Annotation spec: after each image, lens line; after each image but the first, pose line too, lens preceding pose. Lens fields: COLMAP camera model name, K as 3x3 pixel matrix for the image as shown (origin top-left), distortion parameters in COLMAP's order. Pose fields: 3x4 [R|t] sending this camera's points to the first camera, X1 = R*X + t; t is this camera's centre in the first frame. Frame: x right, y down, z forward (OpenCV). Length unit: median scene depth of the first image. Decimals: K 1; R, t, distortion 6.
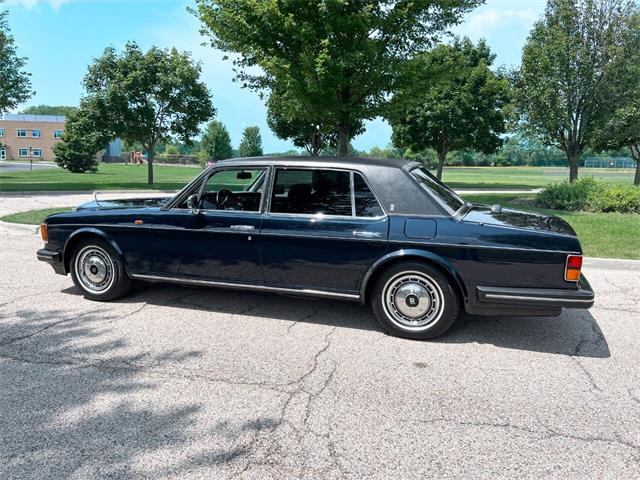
lens RADIAL K [[489.5, 0, 320.2], [0, 489.5, 241.6], [0, 0, 1]] dist [0.048553, -0.054668]
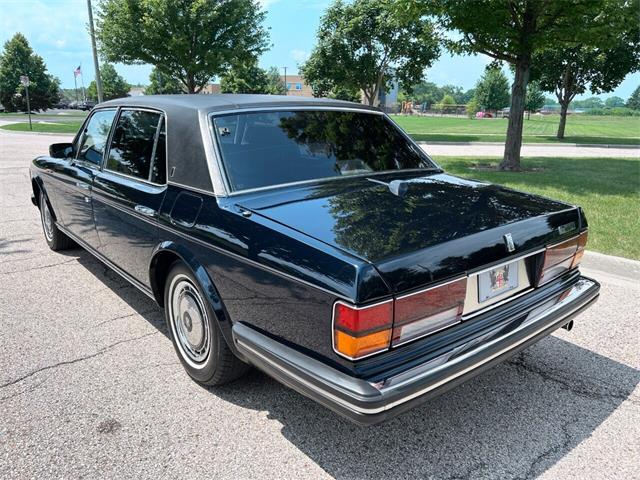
lens RADIAL K [[491.3, 0, 320.0], [0, 491.3, 240.0], [0, 0, 1]] dist [0.043170, -0.047928]
pose [[0.853092, 0.131792, -0.504842, 0.115524], [-0.084770, 0.989727, 0.115128, -0.012829], [0.514829, -0.055420, 0.855500, 0.098015]]
